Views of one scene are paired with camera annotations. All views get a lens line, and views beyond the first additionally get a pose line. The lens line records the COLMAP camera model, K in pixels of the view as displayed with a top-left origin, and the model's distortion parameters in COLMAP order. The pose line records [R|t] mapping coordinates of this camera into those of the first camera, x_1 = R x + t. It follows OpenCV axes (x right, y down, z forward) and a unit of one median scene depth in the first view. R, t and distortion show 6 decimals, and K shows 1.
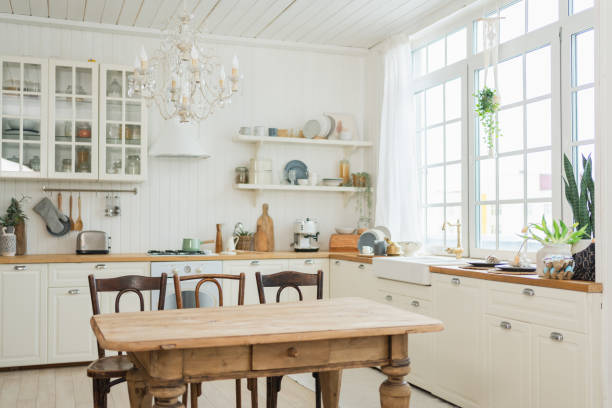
lens RADIAL K [[870.5, 0, 306.0], [0, 870.5, 204.0], [0, 0, 1]] dist [0.000531, 0.020094]
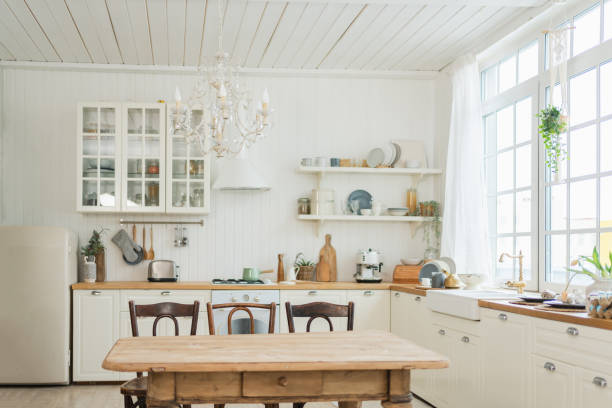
lens RADIAL K [[904.3, 0, 305.6], [0, 904.3, 250.0], [0, 0, 1]] dist [0.012708, 0.015161]
pose [[0.934437, 0.003803, -0.356108, 0.316222], [0.004860, 0.999714, 0.023427, -0.006991], [0.356095, -0.023622, 0.934151, 0.018195]]
